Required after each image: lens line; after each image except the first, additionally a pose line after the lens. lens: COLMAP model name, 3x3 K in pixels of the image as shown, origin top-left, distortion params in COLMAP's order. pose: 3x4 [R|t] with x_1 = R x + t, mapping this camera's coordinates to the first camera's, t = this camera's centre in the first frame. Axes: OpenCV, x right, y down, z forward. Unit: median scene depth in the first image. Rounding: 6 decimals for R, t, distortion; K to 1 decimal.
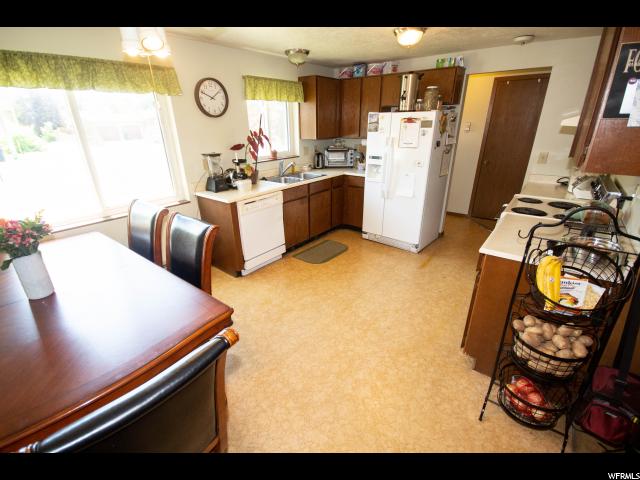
lens RADIAL K [[294.9, 0, 316.4], [0, 294.9, 242.5], [0, 0, 1]] dist [-0.005119, -0.001615]
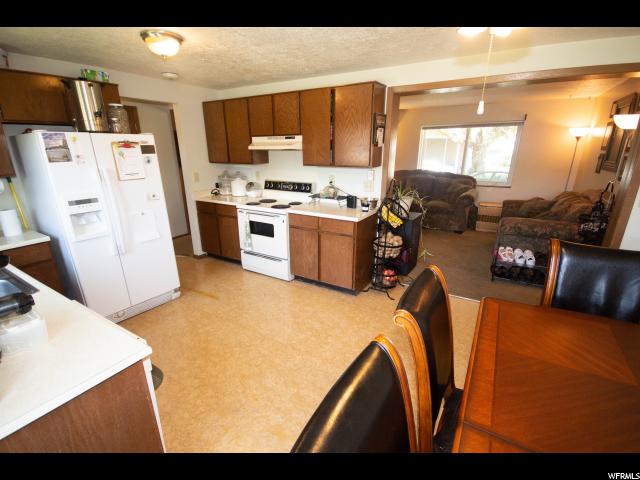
lens RADIAL K [[294.9, 0, 315.7], [0, 294.9, 242.2], [0, 0, 1]] dist [-0.005119, -0.001615]
pose [[-0.112044, -0.285942, 0.951674, -0.527093], [0.381954, 0.871738, 0.306893, -0.238425], [-0.917364, 0.397881, 0.011544, 0.635360]]
